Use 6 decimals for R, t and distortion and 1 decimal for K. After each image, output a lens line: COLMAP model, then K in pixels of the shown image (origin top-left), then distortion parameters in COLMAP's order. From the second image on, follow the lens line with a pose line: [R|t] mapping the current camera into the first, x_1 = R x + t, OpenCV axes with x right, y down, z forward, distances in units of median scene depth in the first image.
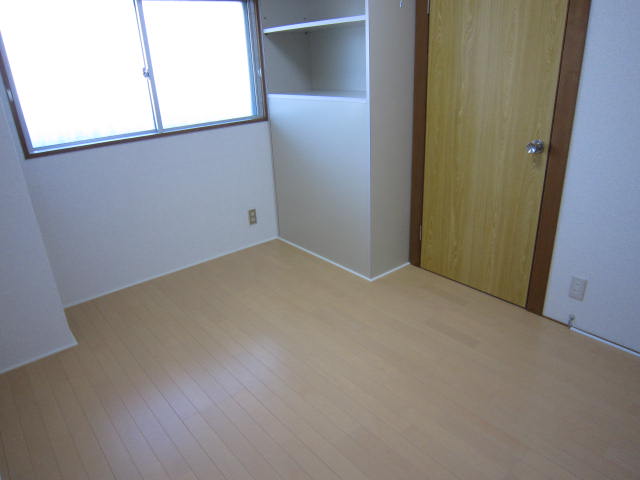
lens RADIAL K [[449.5, 0, 320.5], [0, 449.5, 239.8], [0, 0, 1]] dist [-0.069071, 0.028229]
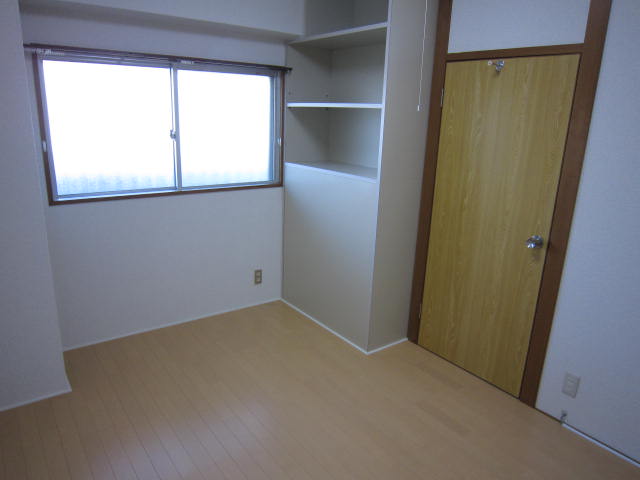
lens RADIAL K [[449.5, 0, 320.5], [0, 449.5, 239.8], [0, 0, 1]] dist [-0.069071, 0.028229]
pose [[0.995411, 0.093219, -0.021610, 0.006070], [-0.095122, 0.988519, -0.117400, -0.038400], [0.010418, 0.118917, 0.992850, -0.032497]]
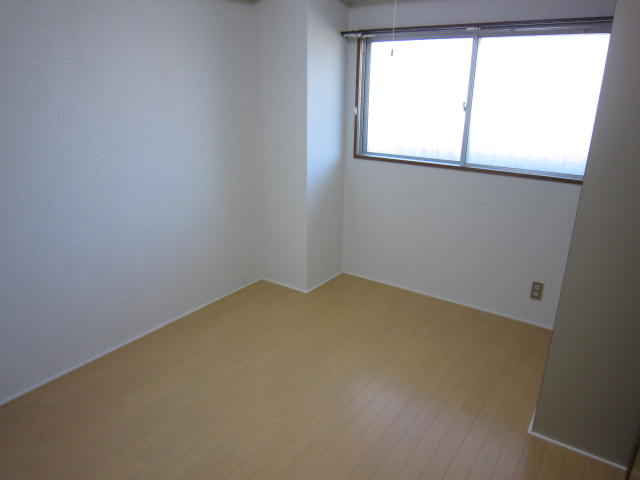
lens RADIAL K [[449.5, 0, 320.5], [0, 449.5, 239.8], [0, 0, 1]] dist [-0.069071, 0.028229]
pose [[0.271264, 0.355367, -0.894500, 0.590651], [-0.391339, 0.889784, 0.234816, -0.230865], [0.879357, 0.286355, 0.380436, 0.428826]]
